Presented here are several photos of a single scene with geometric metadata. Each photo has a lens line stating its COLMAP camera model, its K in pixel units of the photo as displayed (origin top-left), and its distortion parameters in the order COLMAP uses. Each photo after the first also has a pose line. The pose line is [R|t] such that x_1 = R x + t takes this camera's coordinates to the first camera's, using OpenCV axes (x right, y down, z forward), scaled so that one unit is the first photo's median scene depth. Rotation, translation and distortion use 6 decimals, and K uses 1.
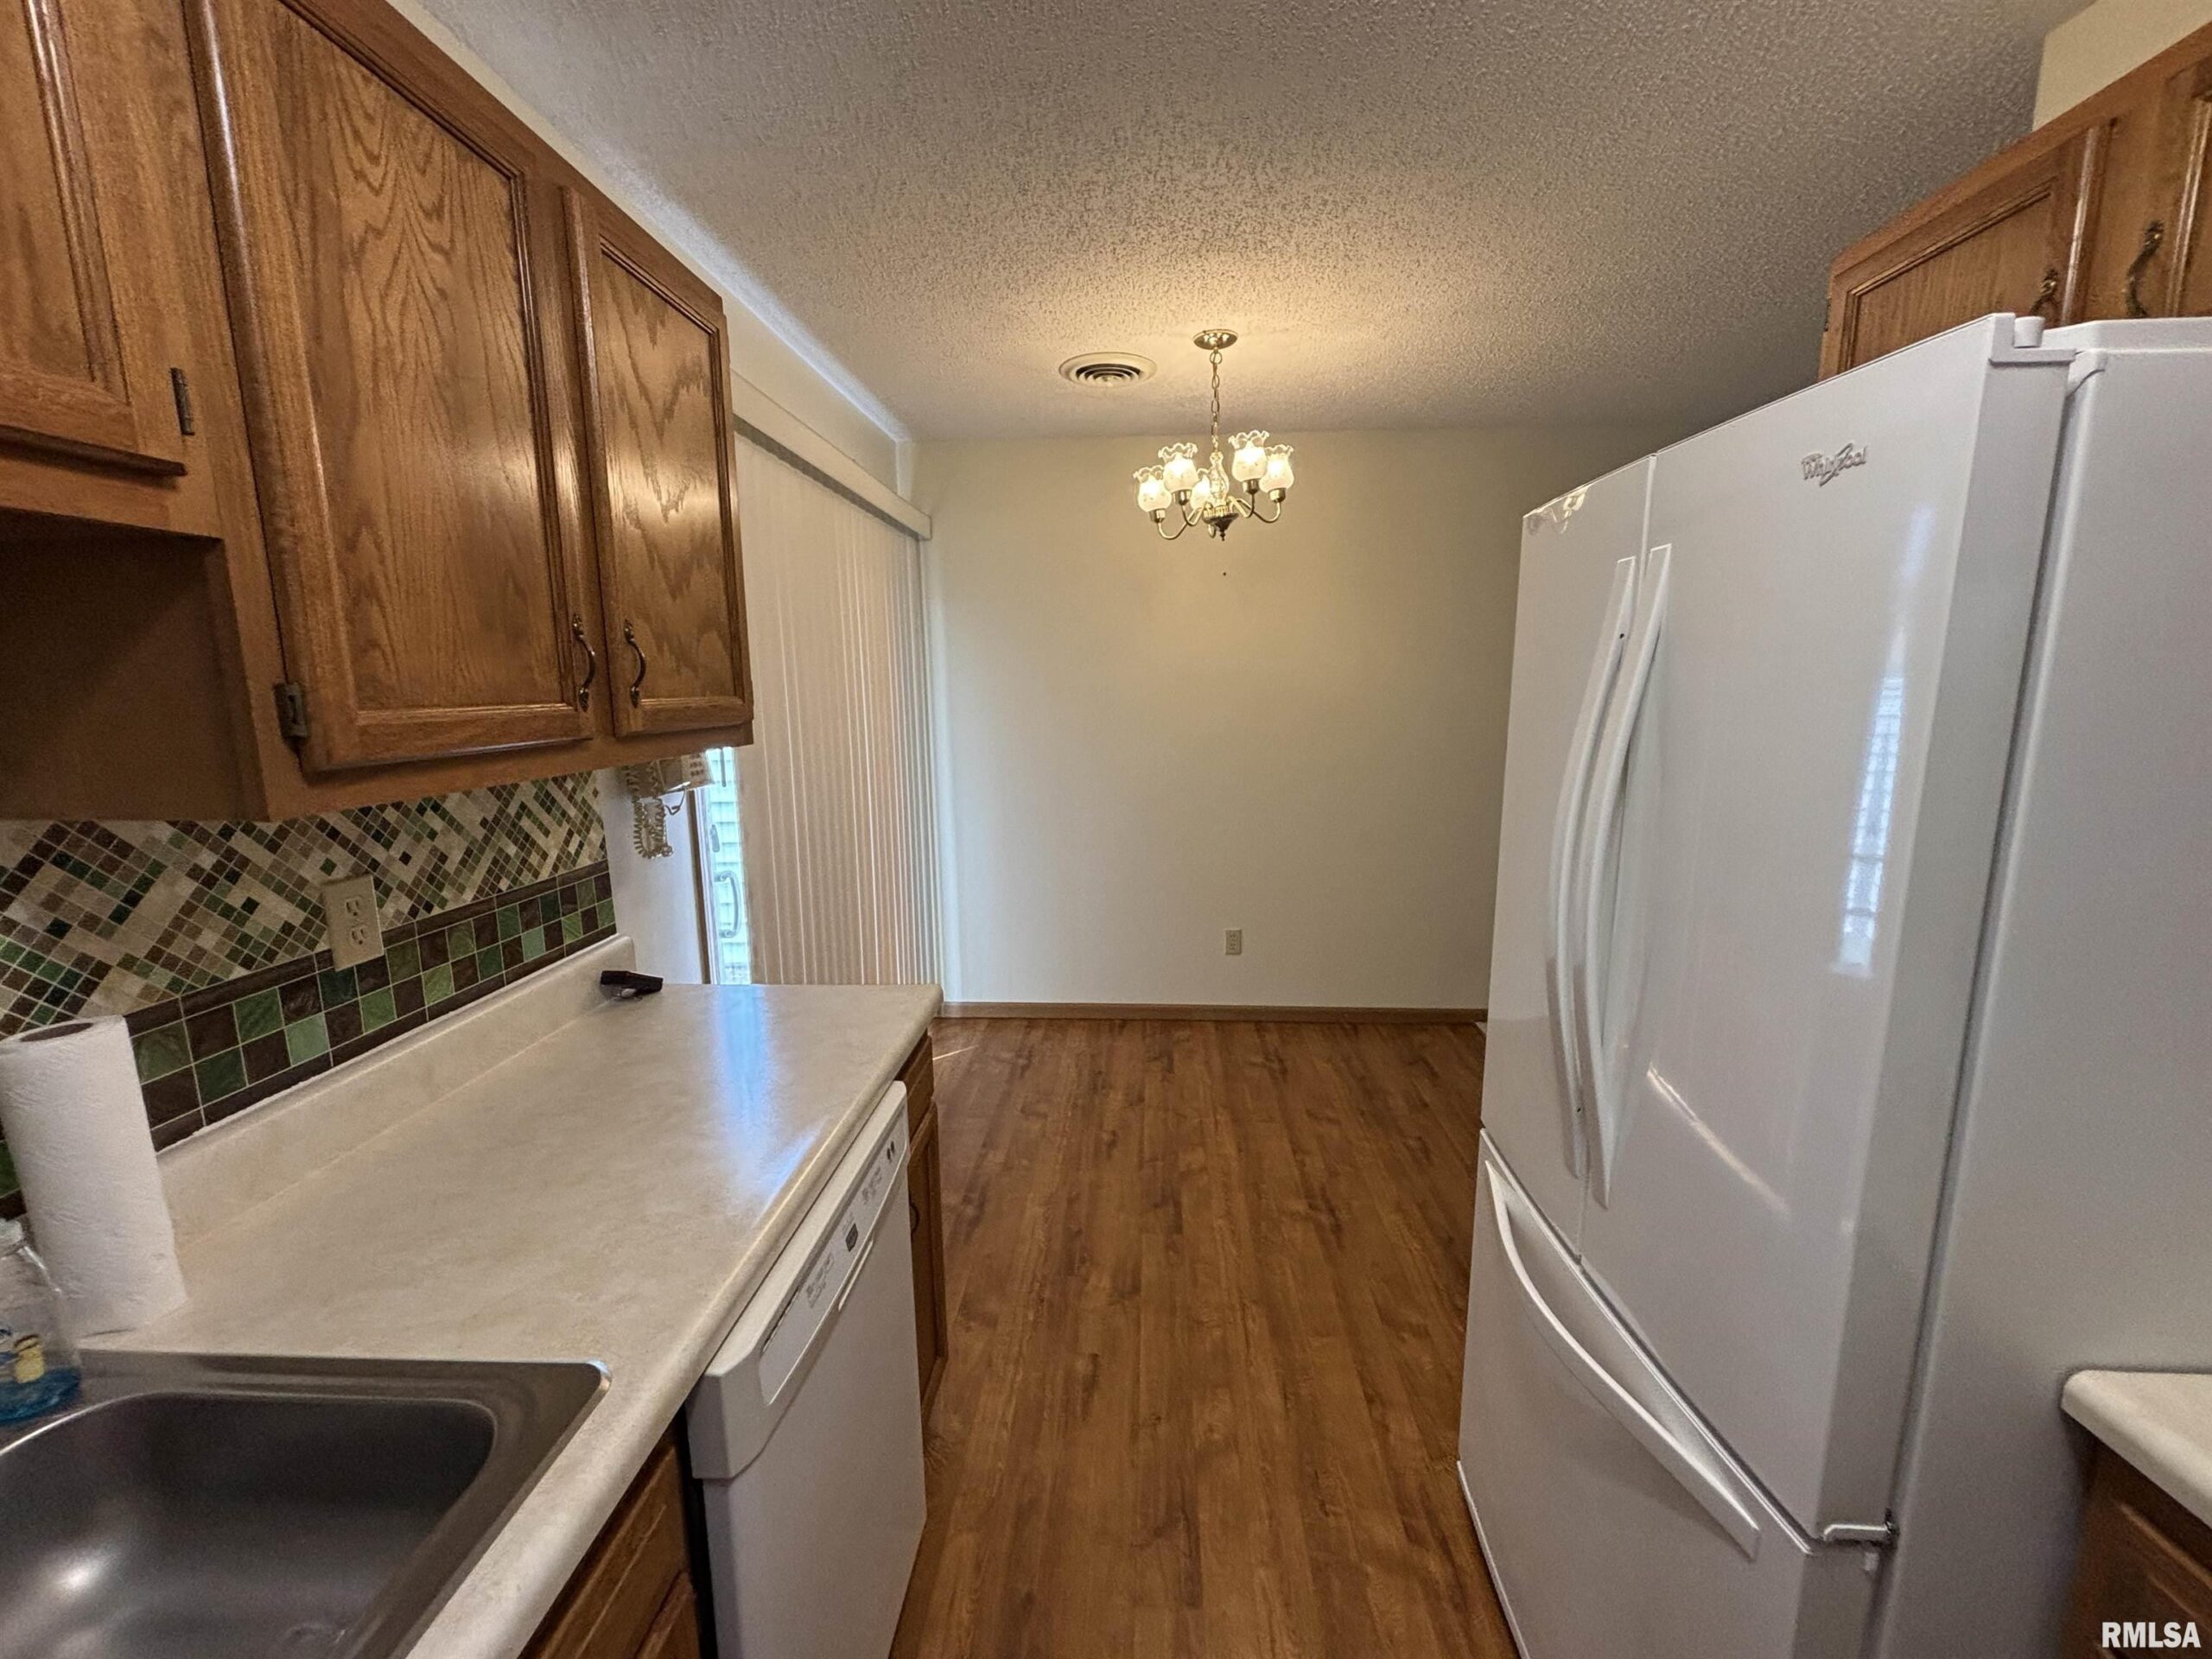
lens RADIAL K [[888.6, 0, 1102.3], [0, 888.6, 829.9], [0, 0, 1]] dist [0.000700, 0.000099]
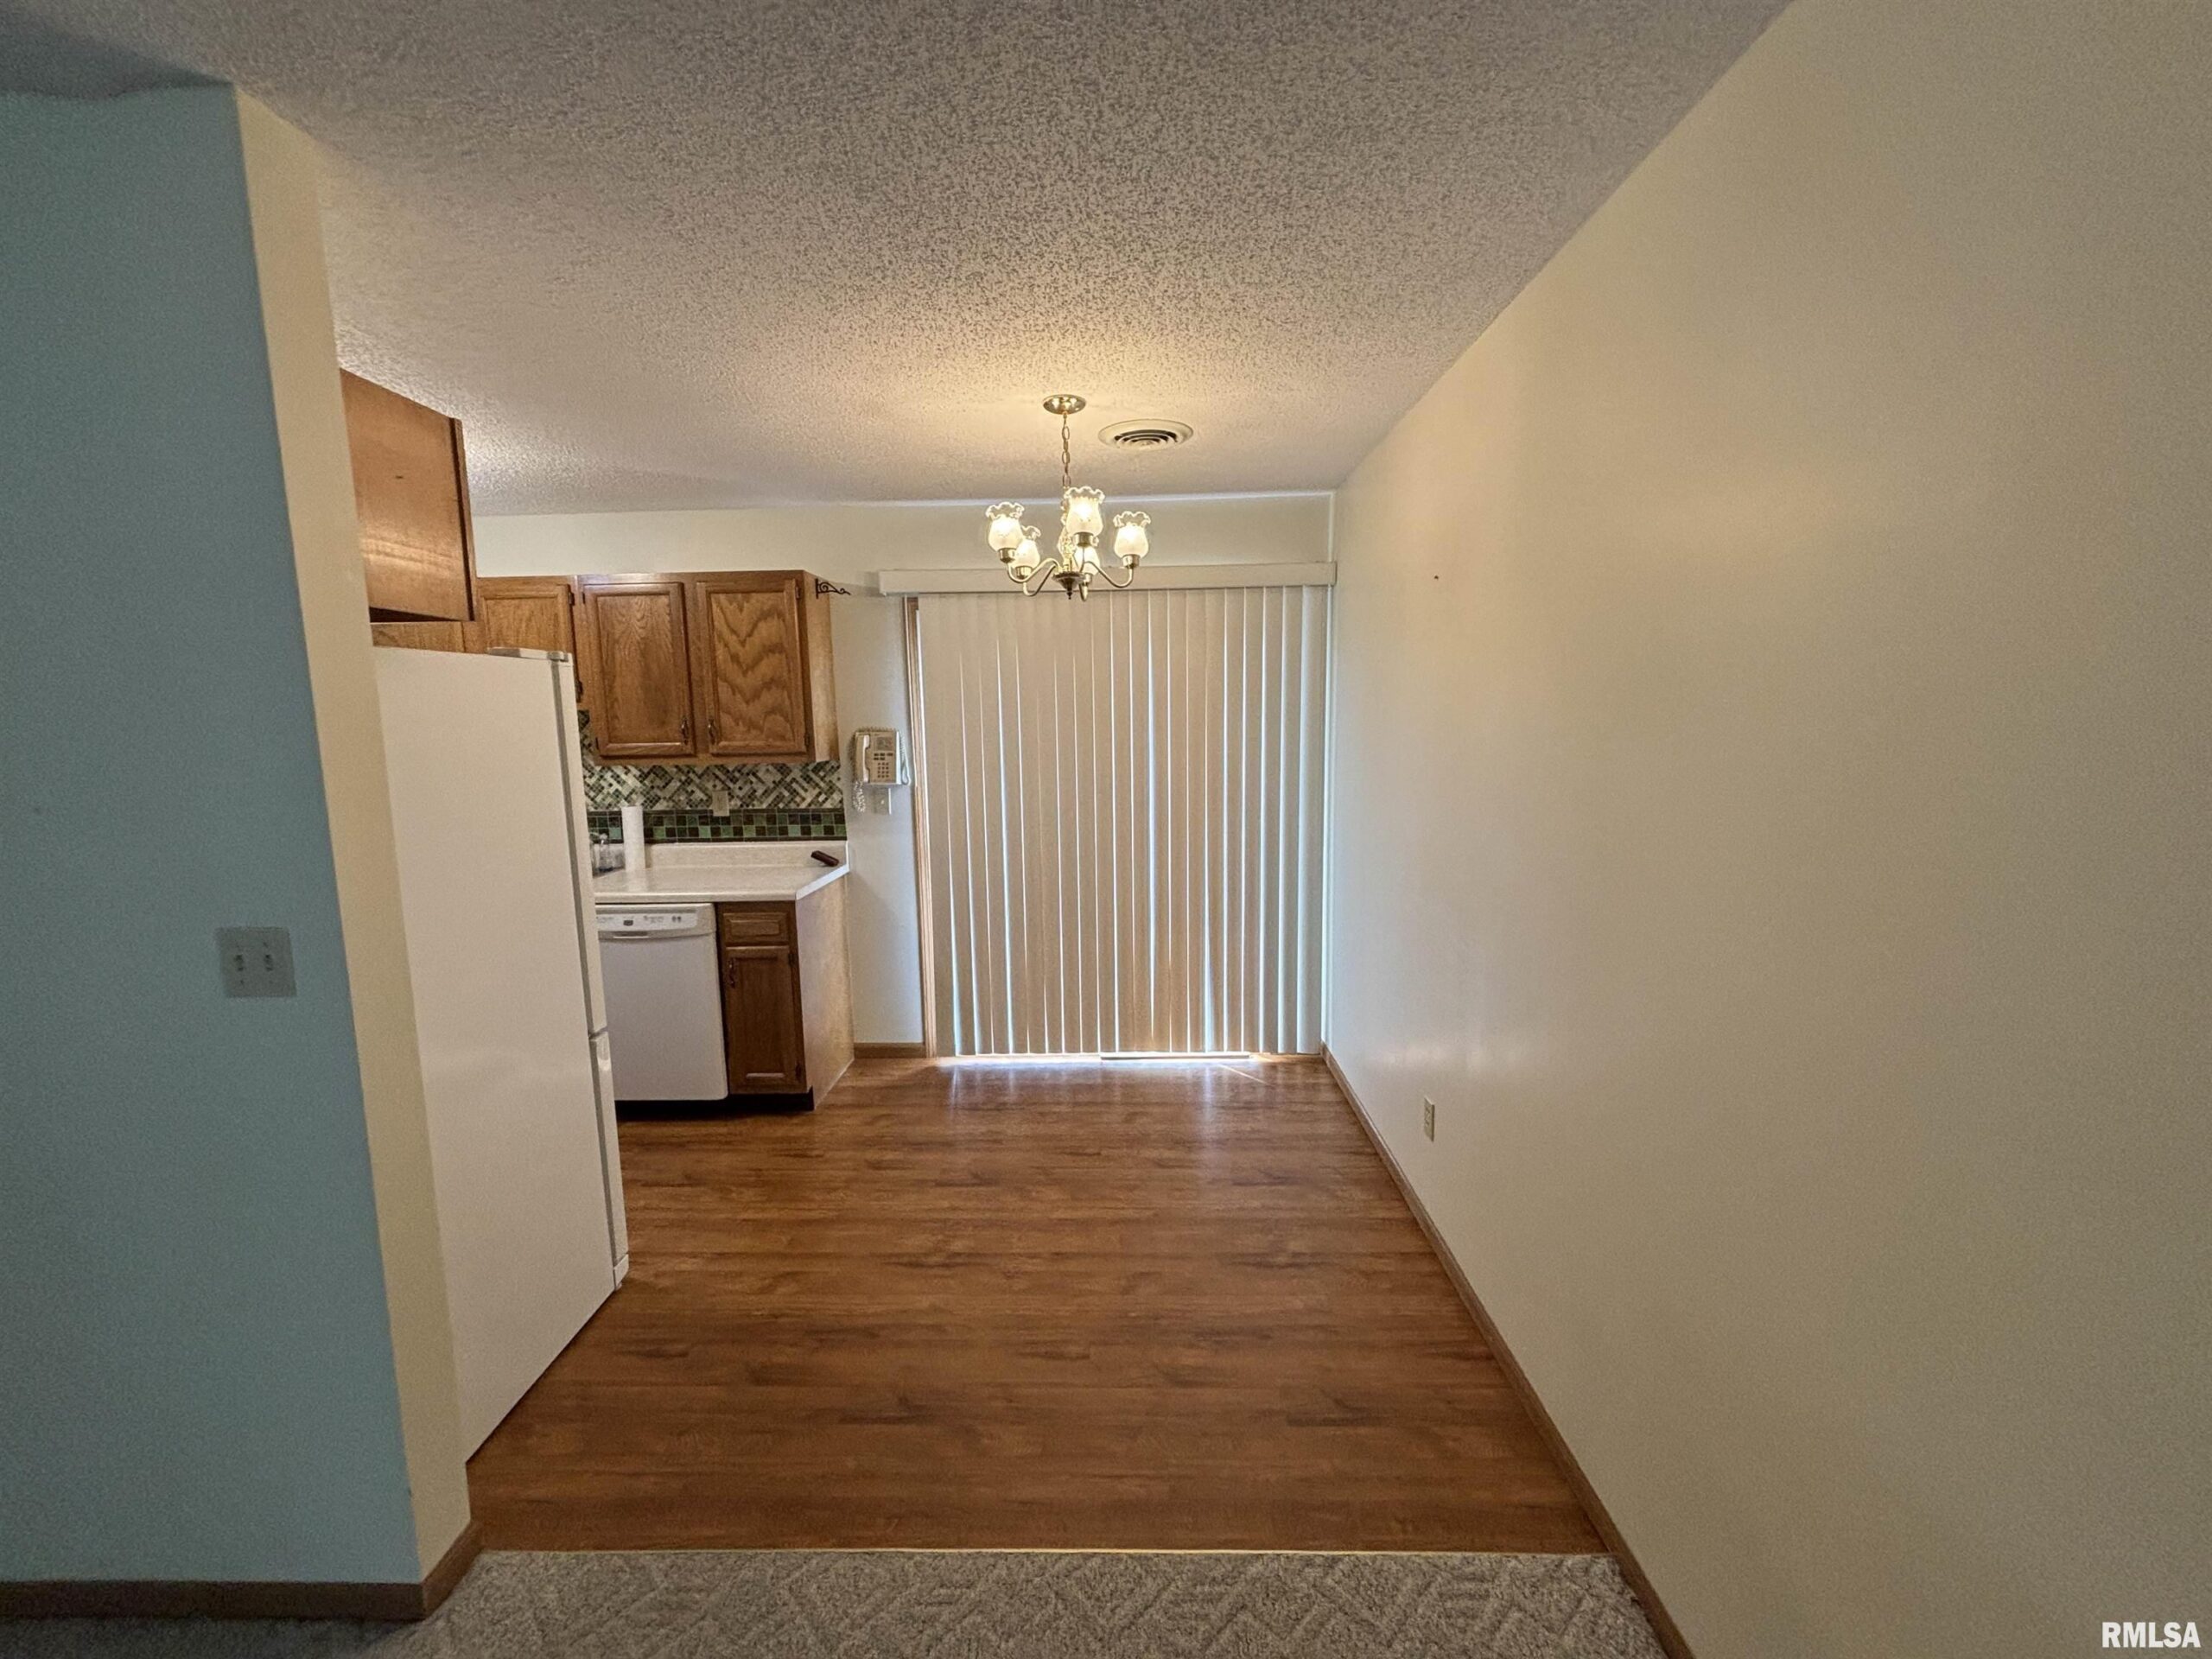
lens RADIAL K [[877.8, 0, 1112.4], [0, 877.8, 830.3], [0, 0, 1]] dist [-0.000687, -0.000148]
pose [[0.038934, 0.142468, -0.989033, 2.278461], [-0.149454, 0.979481, 0.135208, -0.423276], [0.988002, 0.142551, 0.059427, 2.042368]]
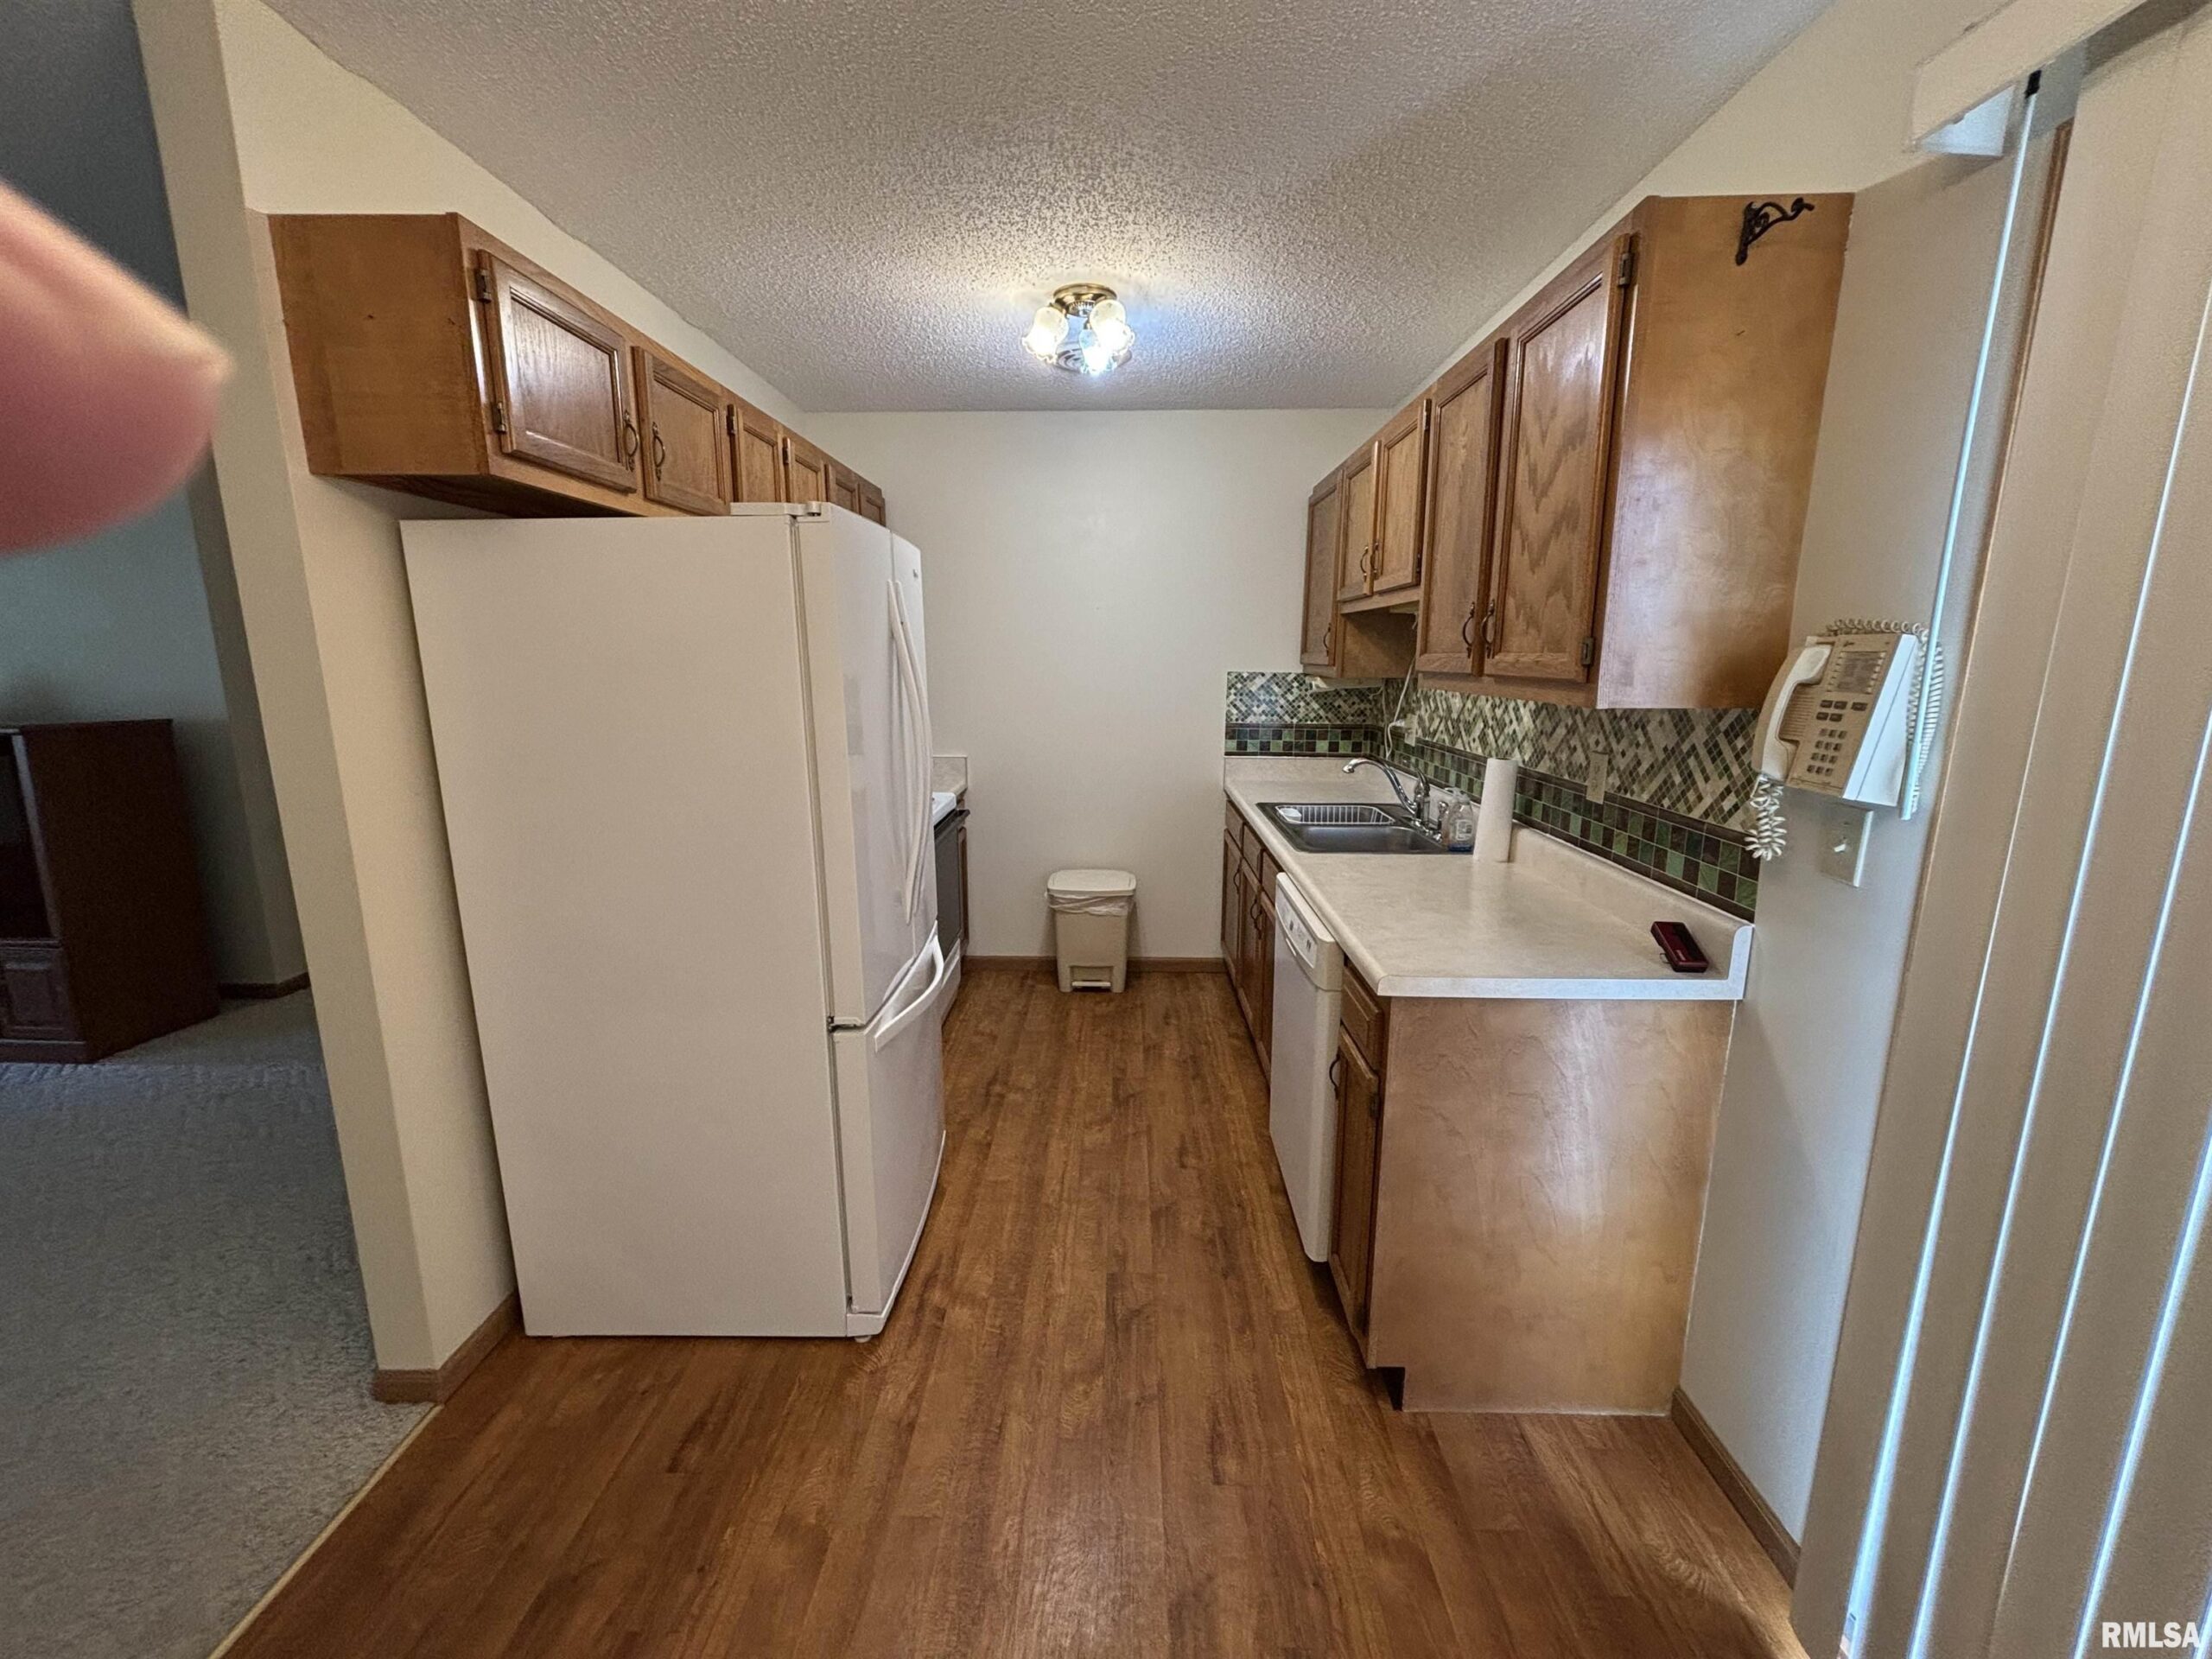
lens RADIAL K [[892.9, 0, 1111.6], [0, 892.9, 829.1], [0, 0, 1]] dist [-0.001645, 0.000171]
pose [[-0.999331, 0.017390, -0.032175, 0.156556], [0.004837, 0.934844, 0.355027, -0.383968], [0.036253, 0.354633, -0.934302, 2.351675]]
